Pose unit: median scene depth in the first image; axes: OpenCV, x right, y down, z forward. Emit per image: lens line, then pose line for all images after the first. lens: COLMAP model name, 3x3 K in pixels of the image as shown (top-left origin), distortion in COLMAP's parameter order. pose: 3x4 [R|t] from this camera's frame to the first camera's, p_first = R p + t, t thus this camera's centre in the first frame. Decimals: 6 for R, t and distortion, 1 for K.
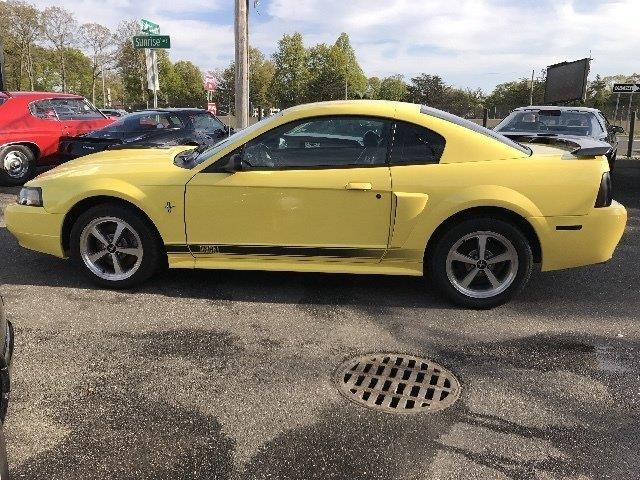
lens RADIAL K [[520.0, 0, 320.0], [0, 520.0, 240.0], [0, 0, 1]] dist [0.005974, 0.008469]
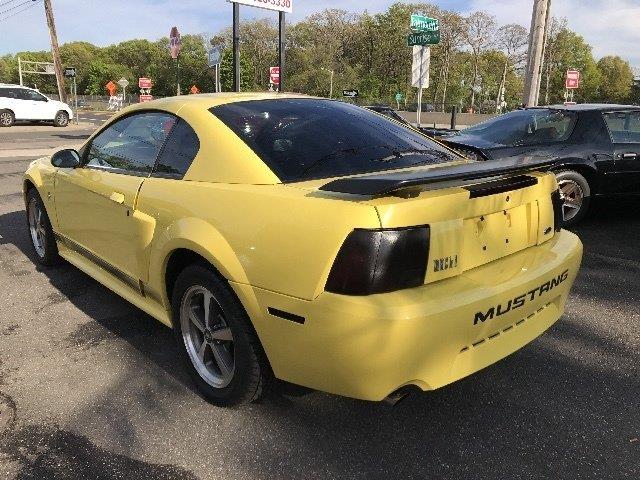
lens RADIAL K [[526.8, 0, 320.0], [0, 526.8, 240.0], [0, 0, 1]] dist [0.011346, -0.012295]
pose [[0.734372, 0.170964, -0.656863, 0.801210], [-0.173525, 0.982887, 0.061820, -0.134312], [0.656192, 0.068583, 0.751471, 0.549605]]
